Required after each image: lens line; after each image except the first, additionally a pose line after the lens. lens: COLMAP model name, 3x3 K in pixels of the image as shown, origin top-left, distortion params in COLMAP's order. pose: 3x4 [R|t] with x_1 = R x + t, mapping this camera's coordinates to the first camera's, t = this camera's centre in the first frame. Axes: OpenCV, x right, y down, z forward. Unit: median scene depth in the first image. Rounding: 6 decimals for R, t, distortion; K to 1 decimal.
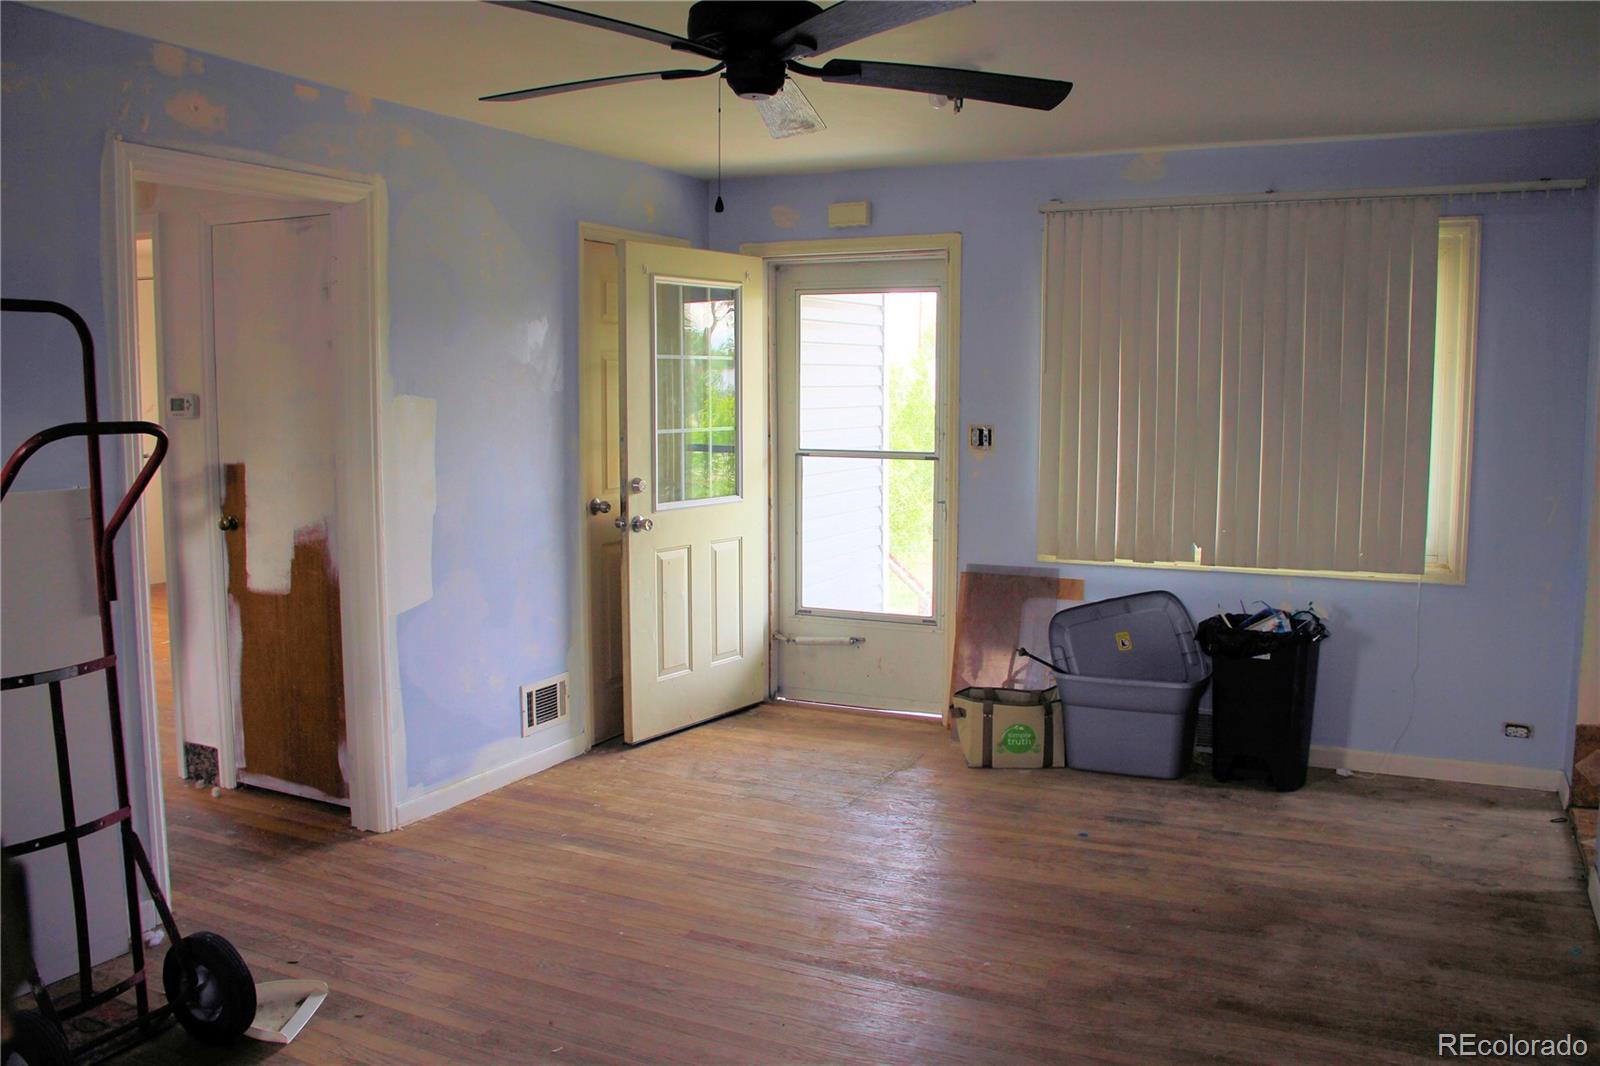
lens RADIAL K [[1329.5, 0, 813.2], [0, 1329.5, 535.5], [0, 0, 1]] dist [-0.181941, 0.150108]
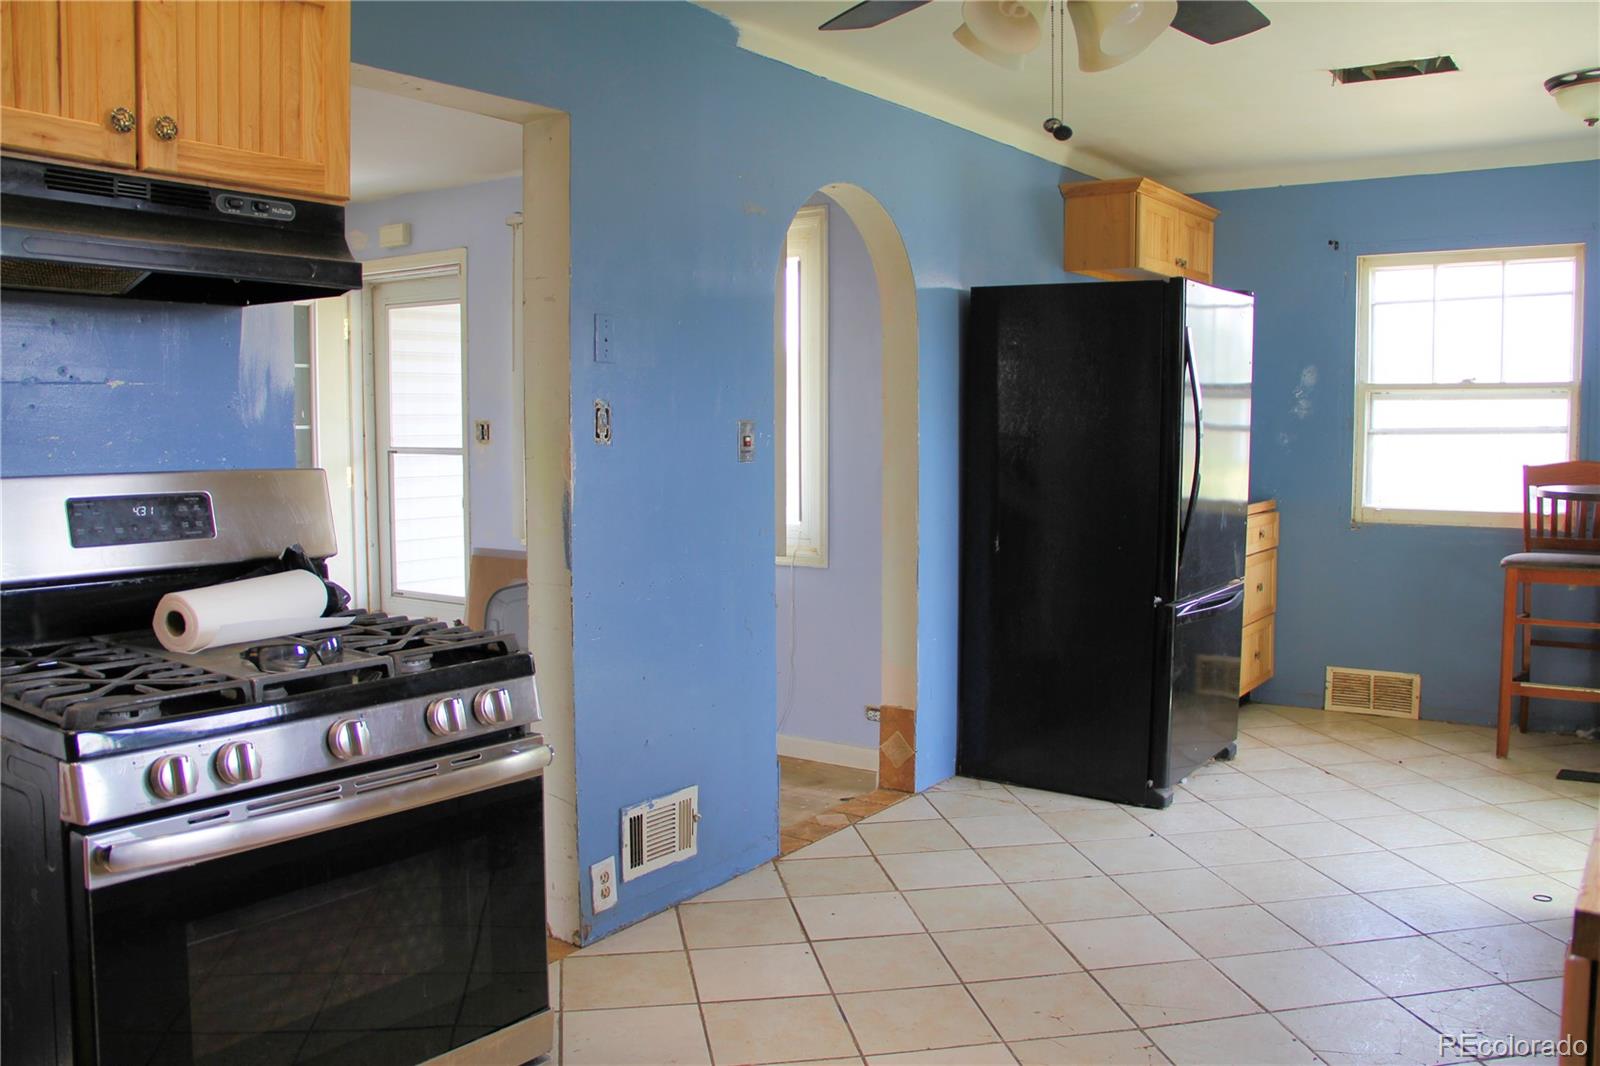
lens RADIAL K [[1329.5, 0, 813.2], [0, 1329.5, 535.5], [0, 0, 1]] dist [-0.181941, 0.150108]
pose [[0.988666, 0.013351, -0.149537, 0.553378], [-0.017354, 0.999524, -0.025496, 0.033917], [0.149125, 0.027802, 0.988427, -0.033309]]
